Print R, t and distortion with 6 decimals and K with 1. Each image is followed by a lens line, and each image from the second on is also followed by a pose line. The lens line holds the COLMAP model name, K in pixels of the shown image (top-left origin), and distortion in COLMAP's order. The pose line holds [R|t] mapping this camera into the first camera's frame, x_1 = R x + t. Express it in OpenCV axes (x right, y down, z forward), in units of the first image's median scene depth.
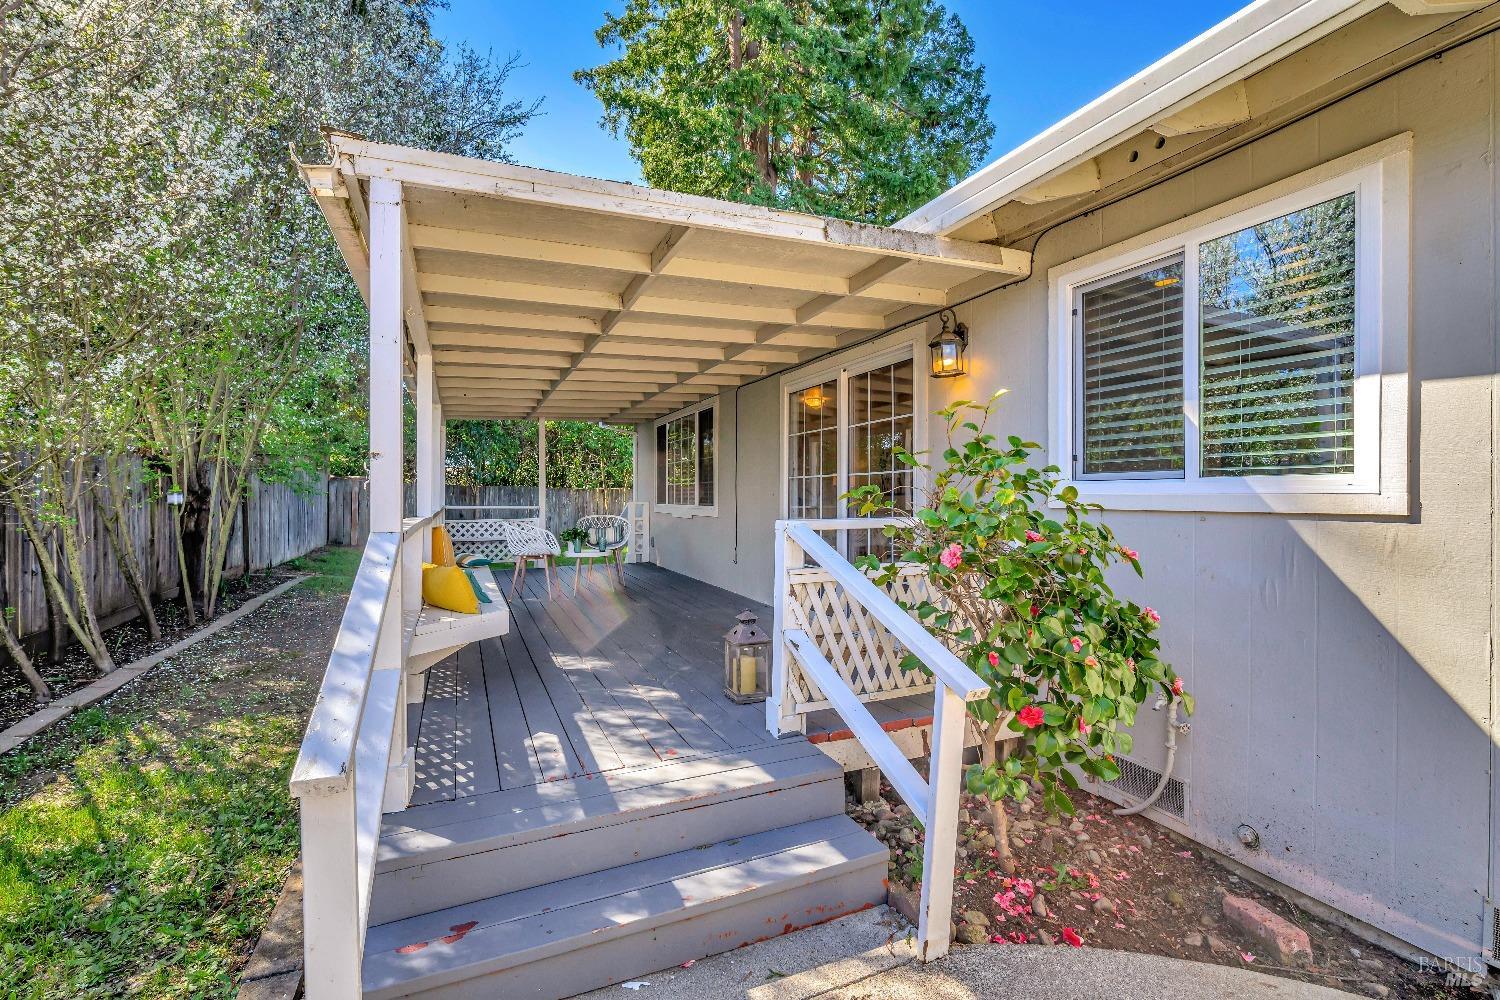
lens RADIAL K [[649.6, 0, 759.1], [0, 649.6, 498.6], [0, 0, 1]] dist [-0.016219, -0.000154]
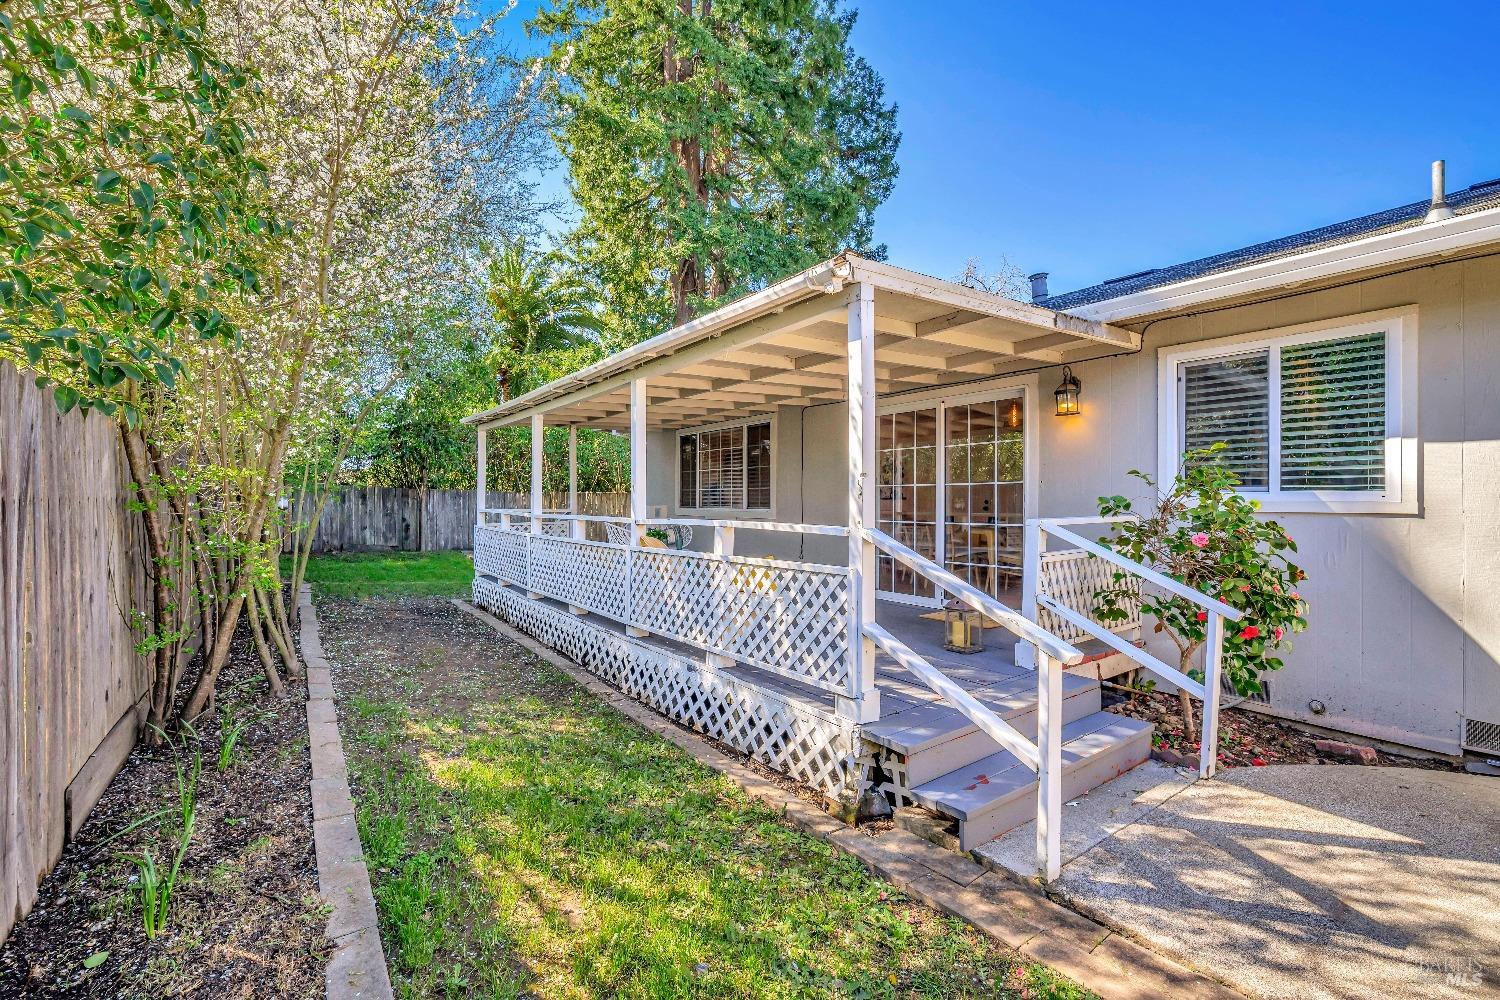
lens RADIAL K [[649.6, 0, 755.2], [0, 649.6, 507.2], [0, 0, 1]] dist [-0.016219, -0.000154]
pose [[0.979931, 0.002299, 0.199321, -0.829941], [-0.003953, 0.999961, 0.007902, -0.003551], [-0.199295, -0.008531, 0.979902, -0.284179]]
